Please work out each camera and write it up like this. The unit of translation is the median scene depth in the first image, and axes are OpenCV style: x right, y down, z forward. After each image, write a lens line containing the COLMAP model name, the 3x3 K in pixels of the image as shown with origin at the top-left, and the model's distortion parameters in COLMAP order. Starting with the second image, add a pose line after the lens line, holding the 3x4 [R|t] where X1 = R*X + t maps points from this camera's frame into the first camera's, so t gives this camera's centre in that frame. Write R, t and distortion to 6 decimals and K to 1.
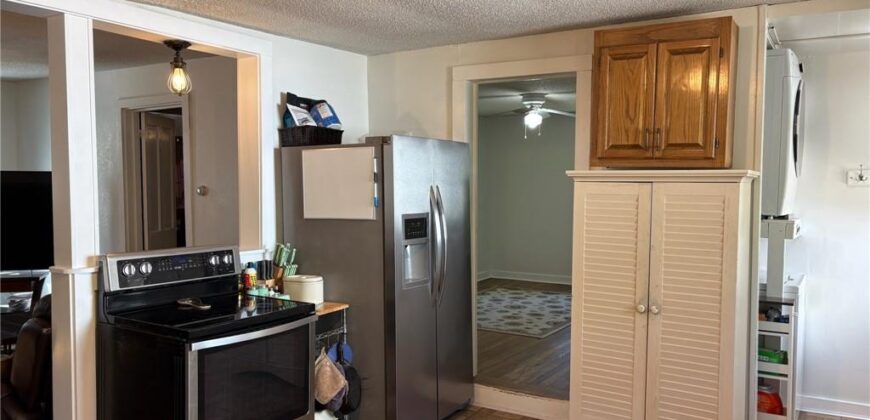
lens RADIAL K [[649.8, 0, 435.6], [0, 649.8, 209.9], [0, 0, 1]] dist [0.047126, -0.037008]
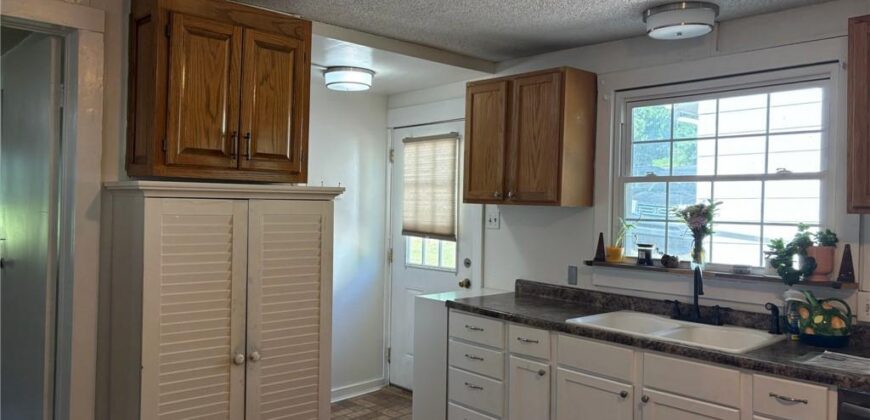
lens RADIAL K [[649.8, 0, 434.8], [0, 649.8, 218.3], [0, 0, 1]] dist [0.047126, -0.037008]
pose [[0.298157, -0.024867, 0.954193, -0.363973], [0.033936, 0.999305, 0.015438, -0.023049], [-0.953913, 0.027779, 0.298794, 0.531781]]
